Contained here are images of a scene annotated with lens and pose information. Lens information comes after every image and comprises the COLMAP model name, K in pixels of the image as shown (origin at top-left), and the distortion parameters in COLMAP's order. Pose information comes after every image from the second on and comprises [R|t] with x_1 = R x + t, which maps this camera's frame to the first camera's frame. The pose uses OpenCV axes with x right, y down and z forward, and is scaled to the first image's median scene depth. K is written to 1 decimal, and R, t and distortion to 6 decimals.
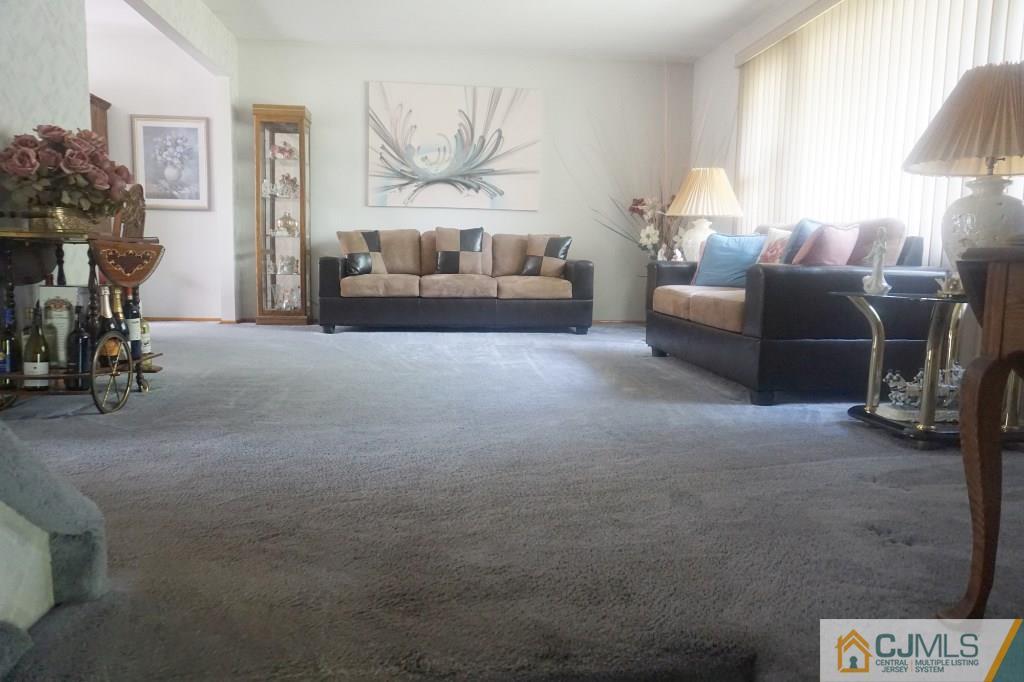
lens RADIAL K [[688.3, 0, 512.0], [0, 688.3, 341.0], [0, 0, 1]] dist [-0.022586, 0.000964]
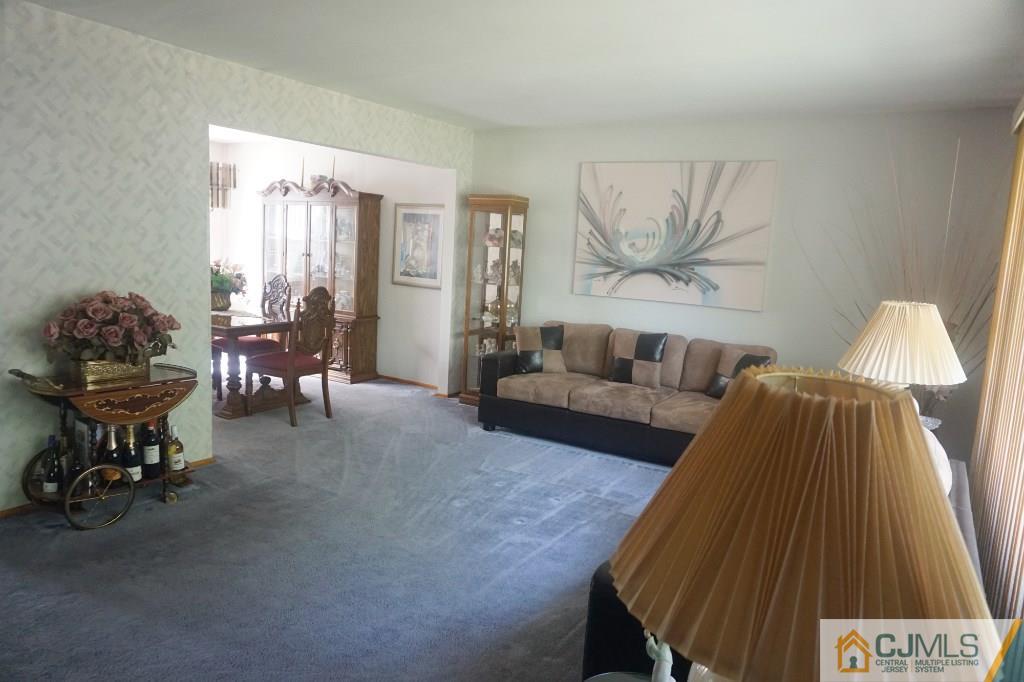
lens RADIAL K [[688.3, 0, 512.0], [0, 688.3, 341.0], [0, 0, 1]] dist [-0.022586, 0.000964]
pose [[0.785689, 0.107615, -0.609190, 0.309092], [-0.111771, 0.993241, 0.031304, -0.153251], [0.608441, 0.043495, 0.792406, 0.204586]]
